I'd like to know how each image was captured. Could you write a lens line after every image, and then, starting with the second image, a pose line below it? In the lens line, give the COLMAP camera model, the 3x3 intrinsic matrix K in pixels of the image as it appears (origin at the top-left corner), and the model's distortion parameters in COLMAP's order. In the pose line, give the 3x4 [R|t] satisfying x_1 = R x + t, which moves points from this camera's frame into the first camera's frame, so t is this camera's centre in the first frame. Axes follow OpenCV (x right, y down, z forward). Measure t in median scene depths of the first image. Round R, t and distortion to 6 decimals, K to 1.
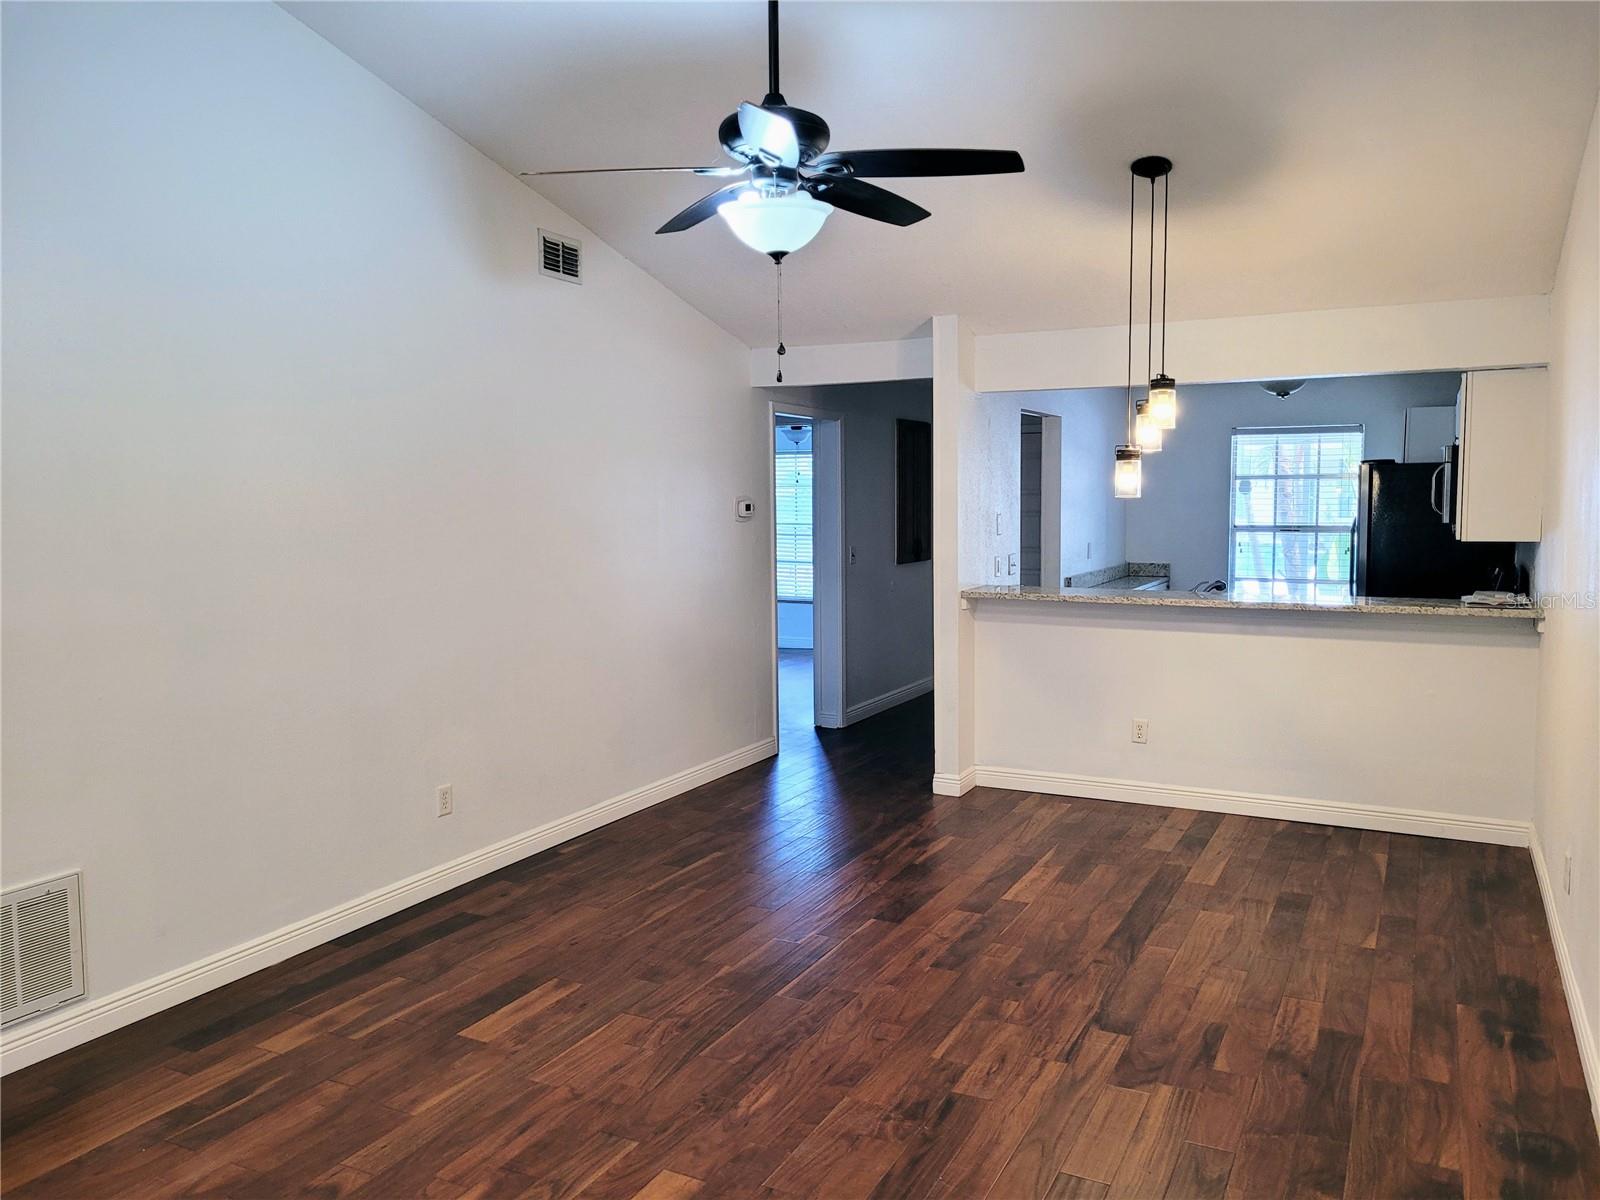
lens RADIAL K [[1213.3, 0, 790.7], [0, 1213.3, 606.2], [0, 0, 1]] dist [0.052680, -0.037156]
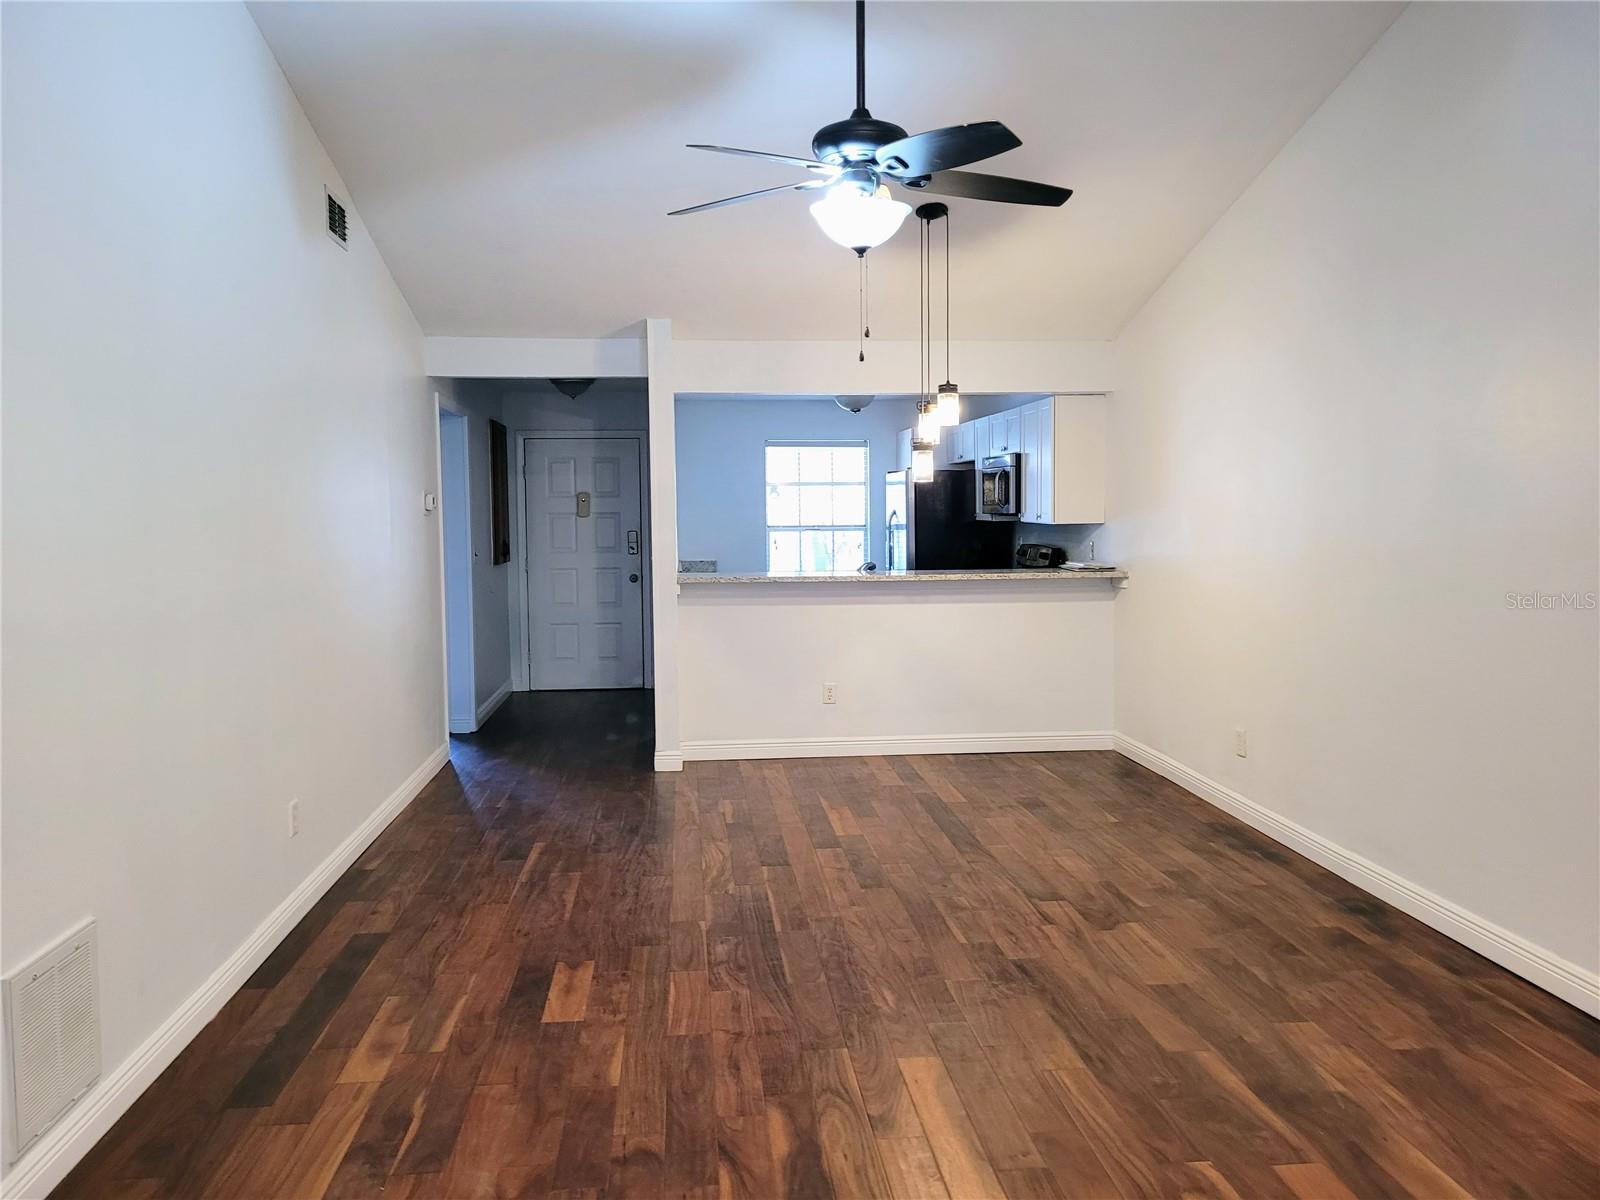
lens RADIAL K [[1213.3, 0, 794.0], [0, 1213.3, 597.8], [0, 0, 1]] dist [0.052680, -0.037156]
pose [[0.845951, -0.038917, 0.531839, -0.547070], [0.052499, 0.998566, -0.010435, 0.035258], [-0.530671, 0.036748, 0.846781, 0.067638]]
